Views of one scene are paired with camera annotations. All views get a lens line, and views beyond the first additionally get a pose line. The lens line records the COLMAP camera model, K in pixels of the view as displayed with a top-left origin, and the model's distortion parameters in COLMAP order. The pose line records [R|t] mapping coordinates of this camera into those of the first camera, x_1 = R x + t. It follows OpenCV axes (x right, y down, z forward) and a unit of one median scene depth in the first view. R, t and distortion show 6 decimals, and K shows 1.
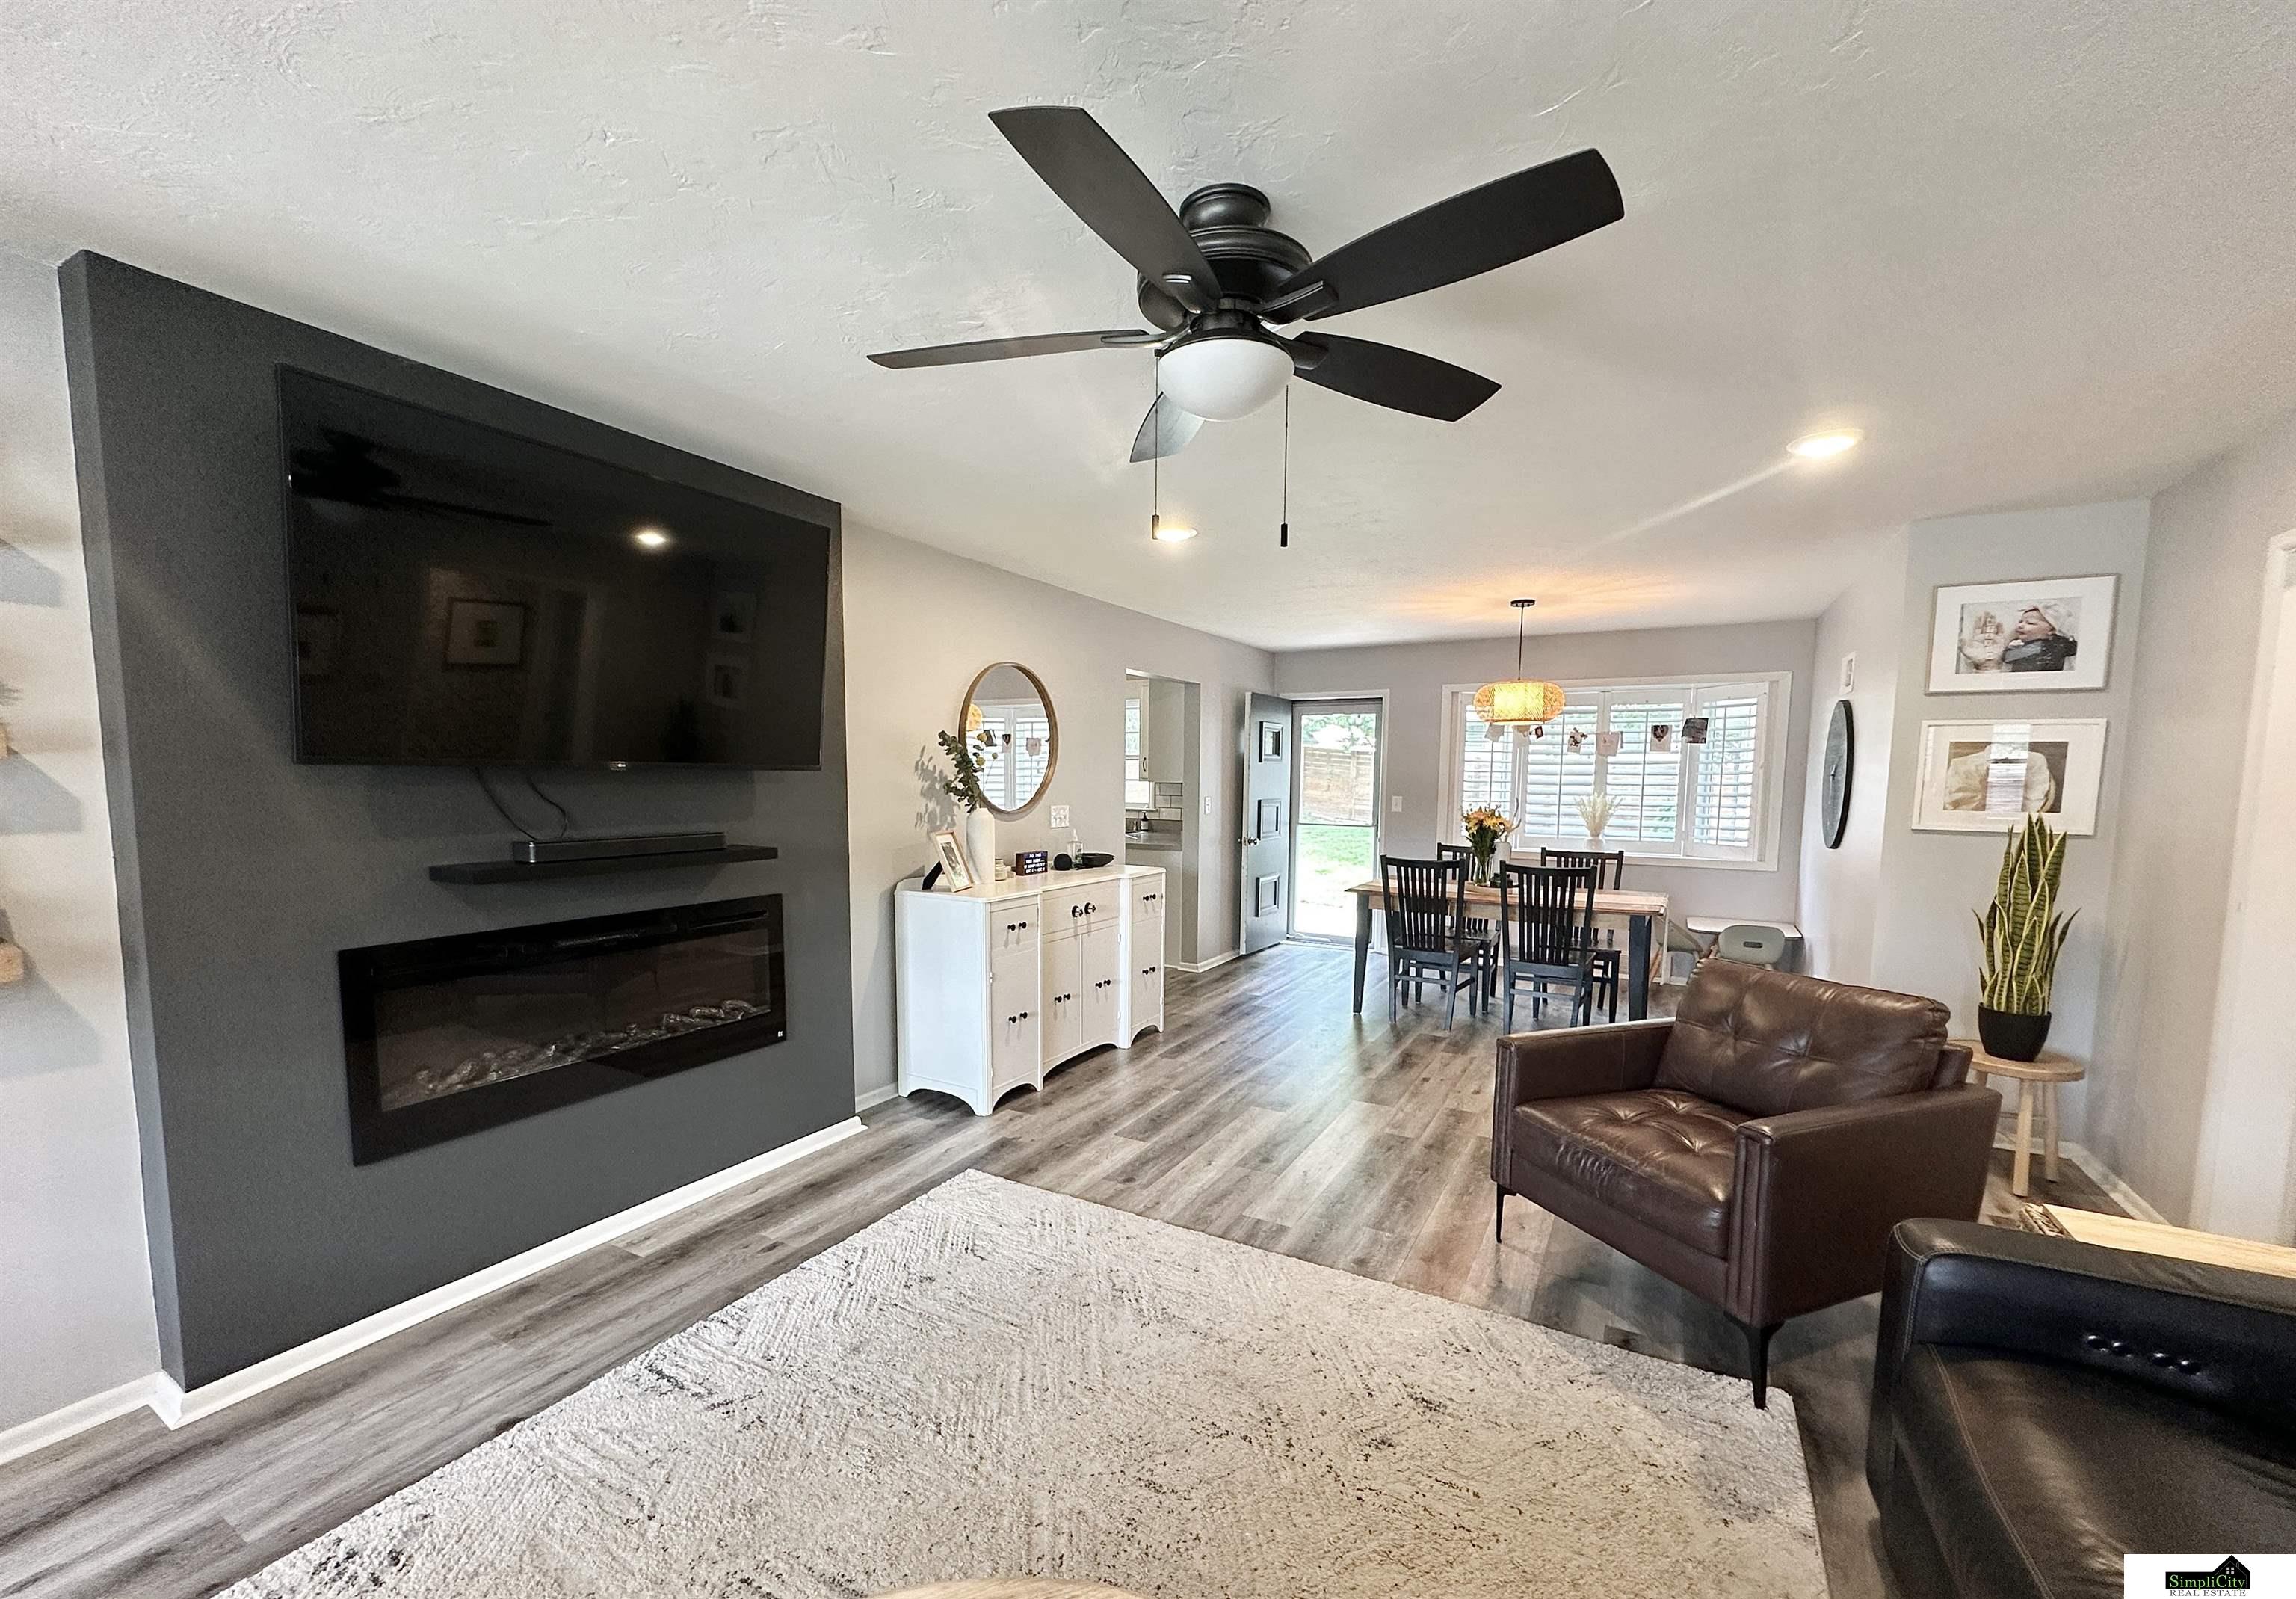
lens RADIAL K [[923.4, 0, 1139.3], [0, 923.4, 855.7], [0, 0, 1]] dist [-0.000506, -0.000125]
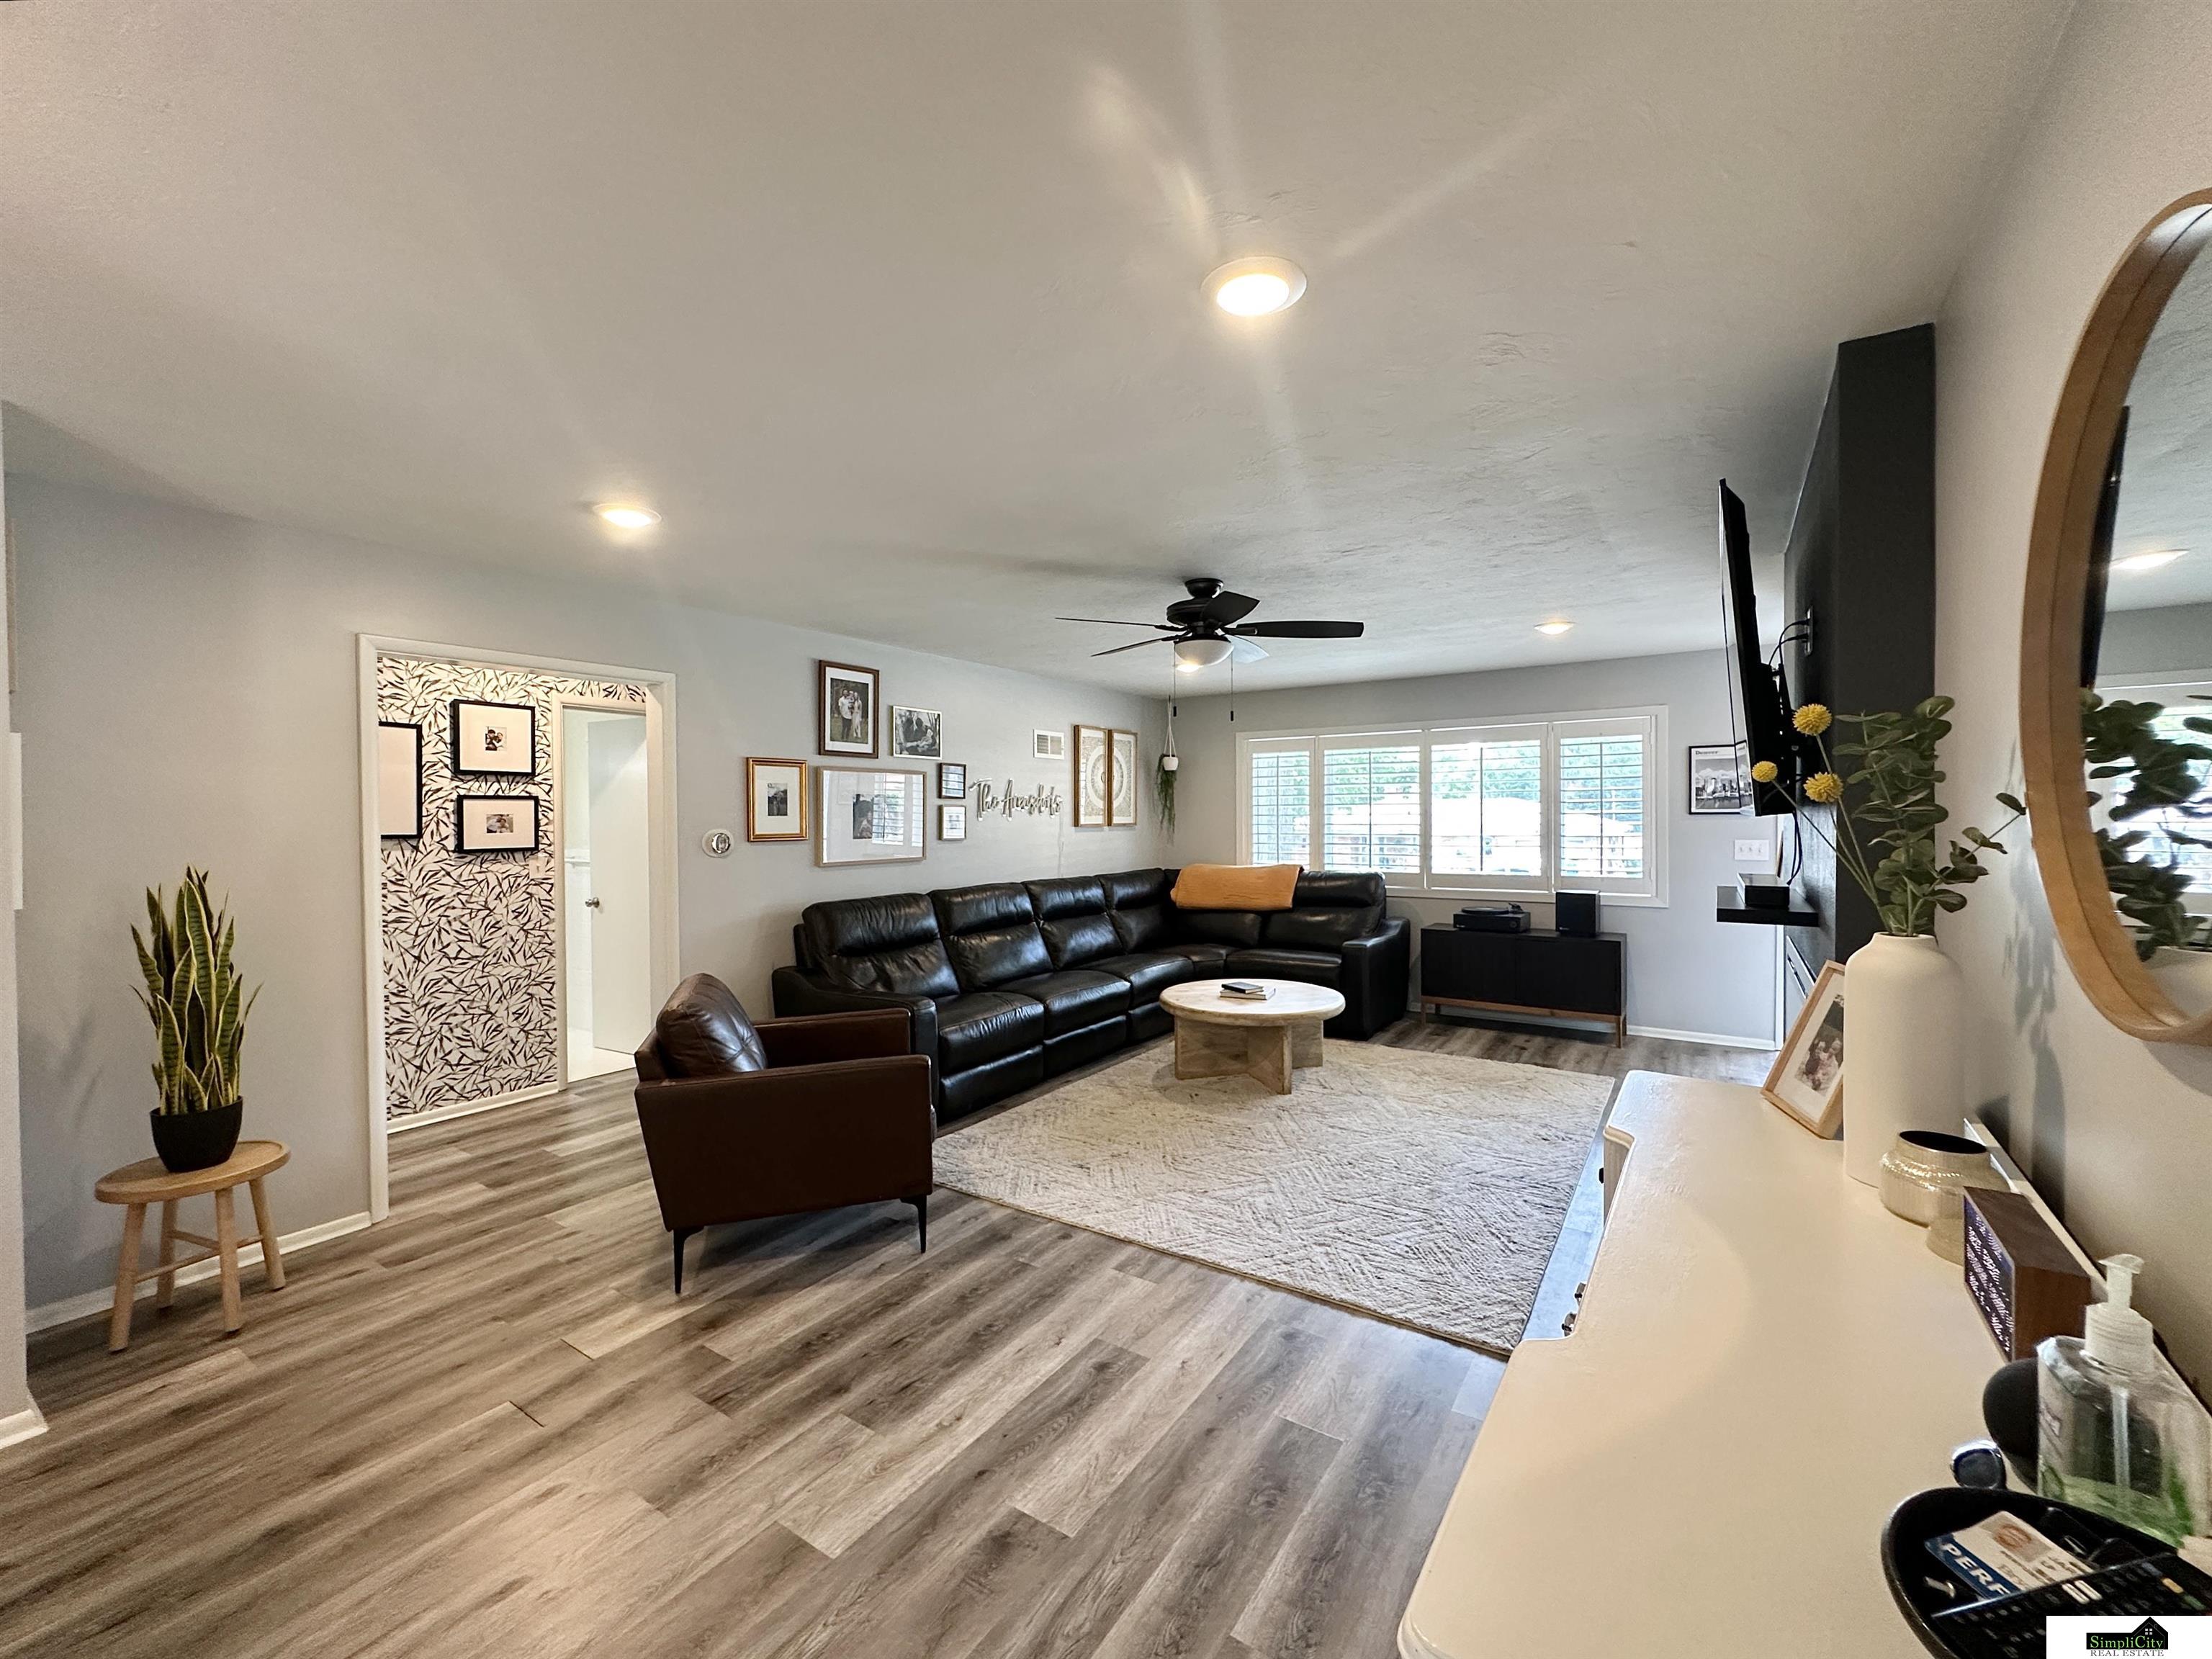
lens RADIAL K [[904.8, 0, 1106.0], [0, 904.8, 829.5], [0, 0, 1]] dist [-0.001034, -0.000163]
pose [[-0.997147, -0.000129, 0.075487, 0.082277], [0.007542, 0.994825, 0.101319, -0.145835], [-0.075109, 0.101599, -0.991986, 1.645549]]
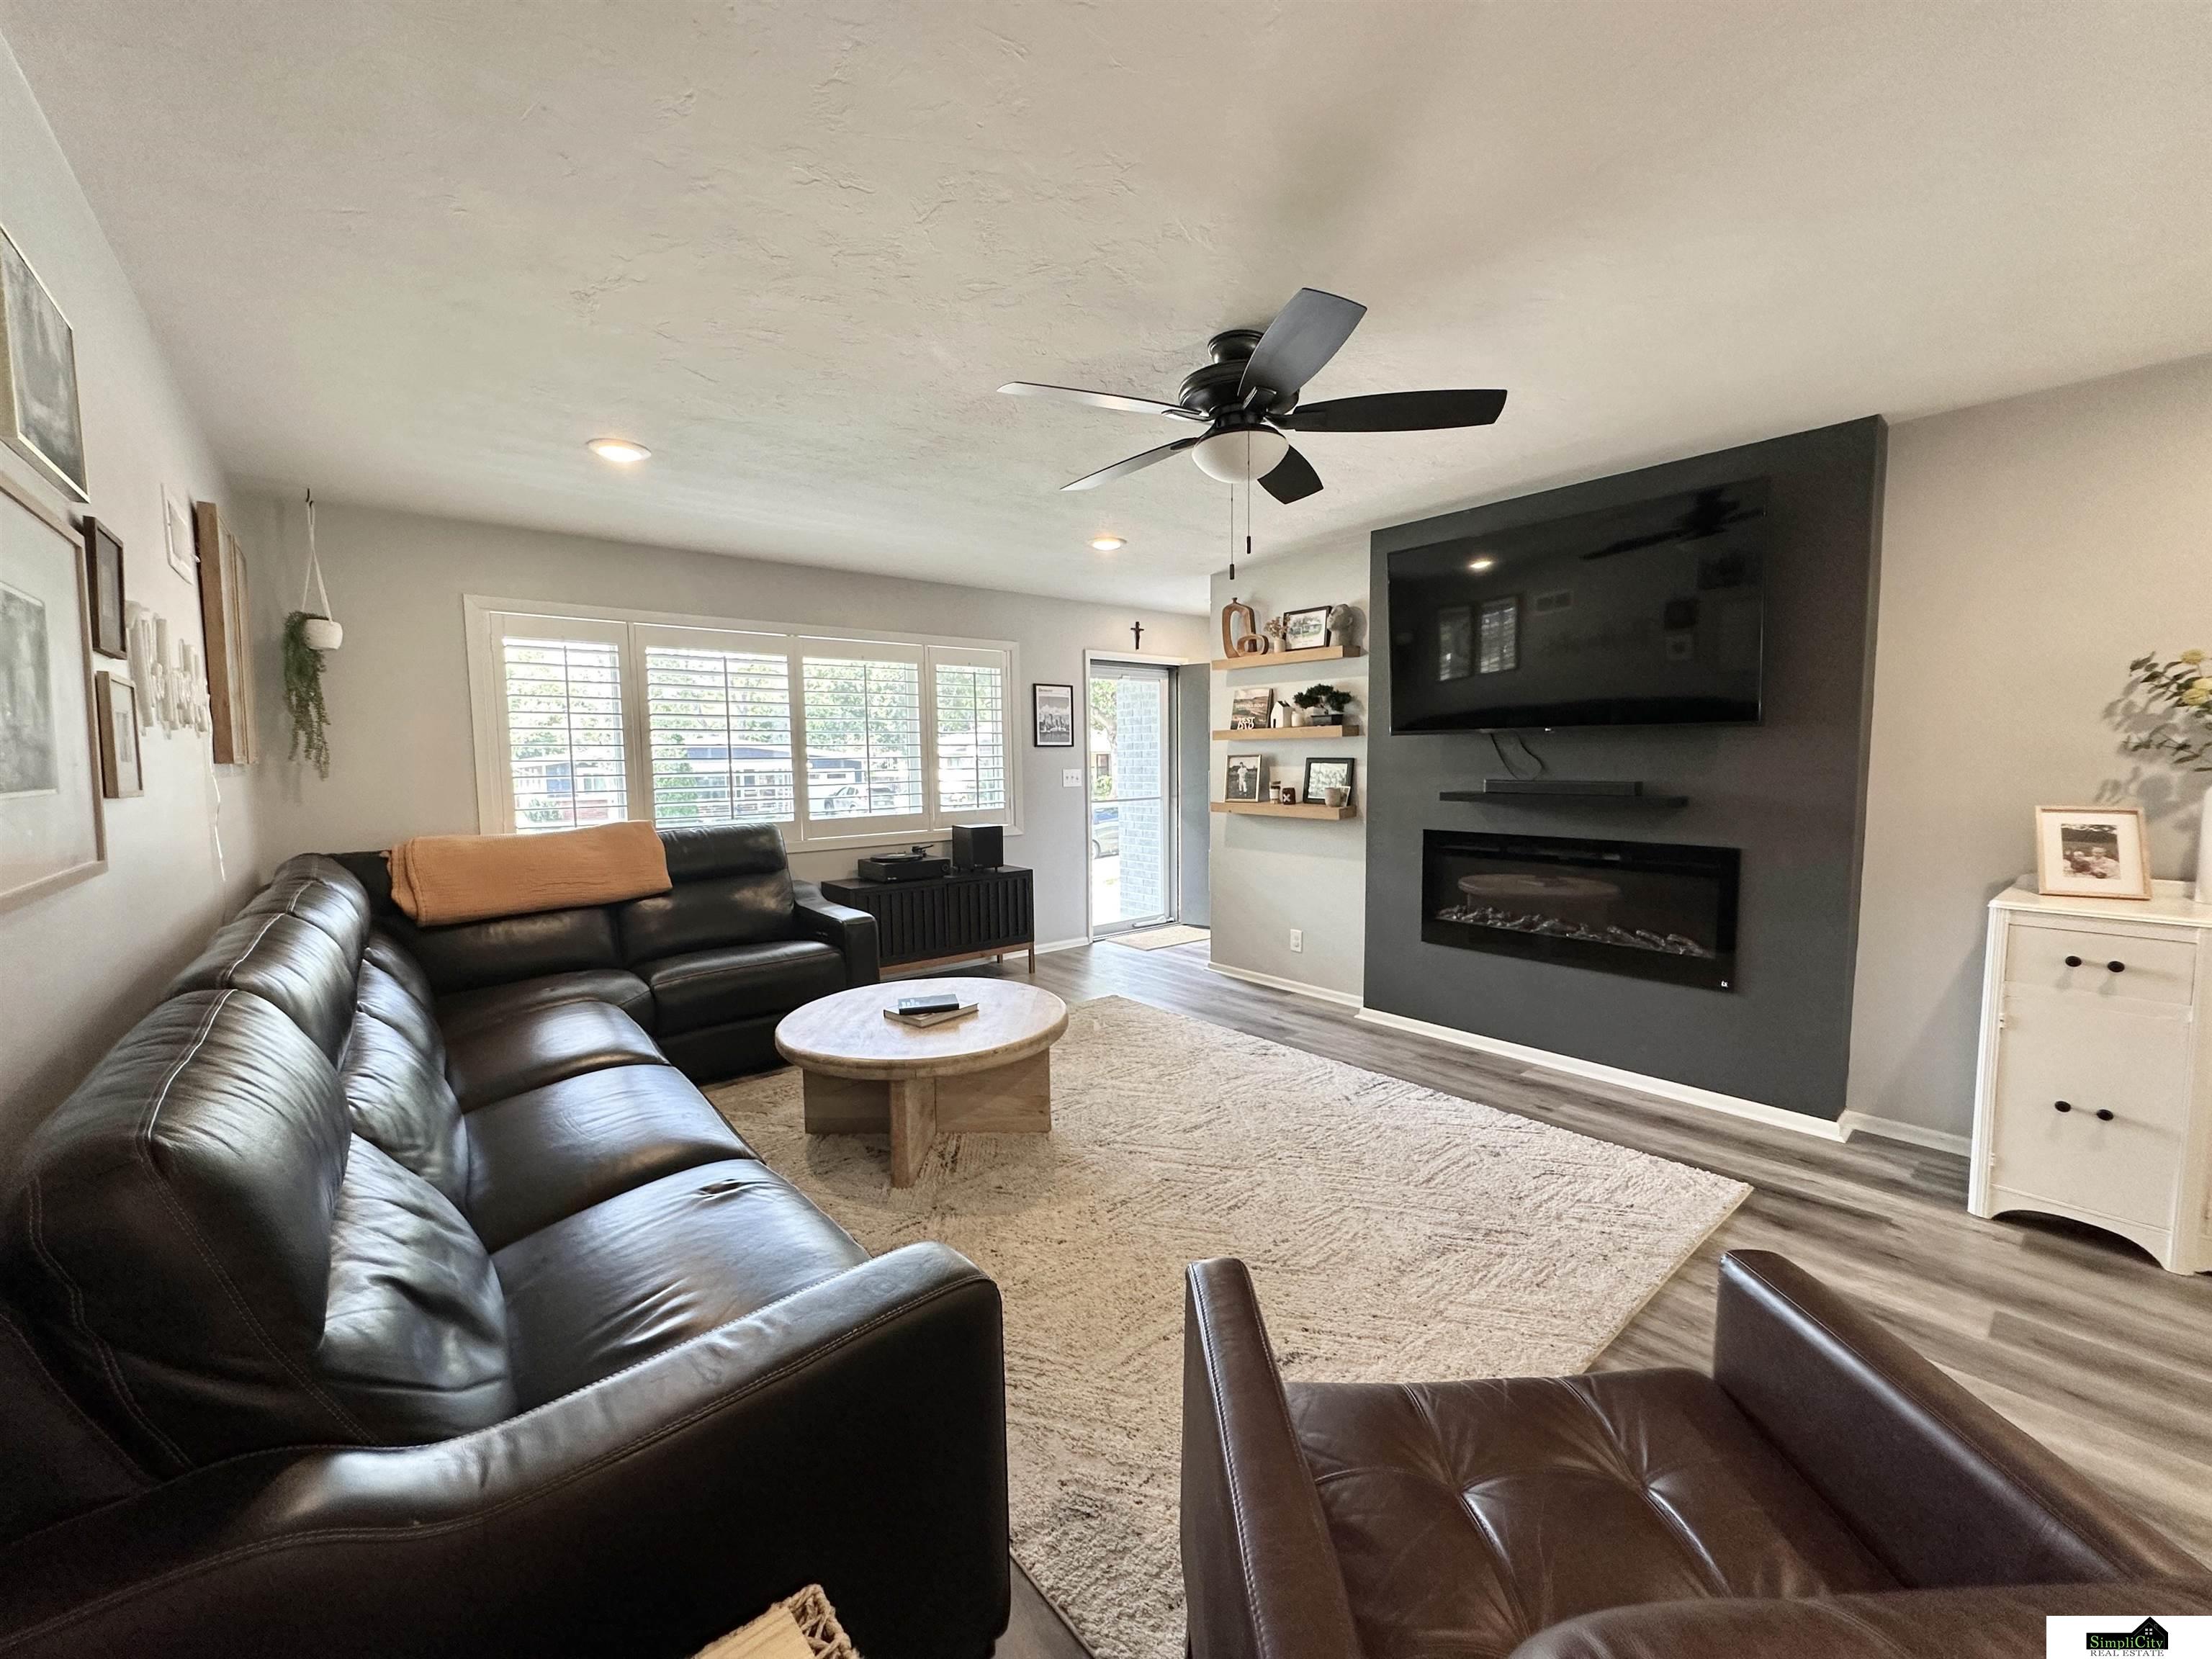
lens RADIAL K [[889.7, 0, 1106.0], [0, 889.7, 829.5], [0, 0, 1]] dist [0.000482, 0.000197]
pose [[-0.353475, 0.073934, -0.932518, 0.752263], [-0.073240, 0.991624, 0.106382, -0.032326], [0.932573, 0.105901, -0.345099, 0.669964]]
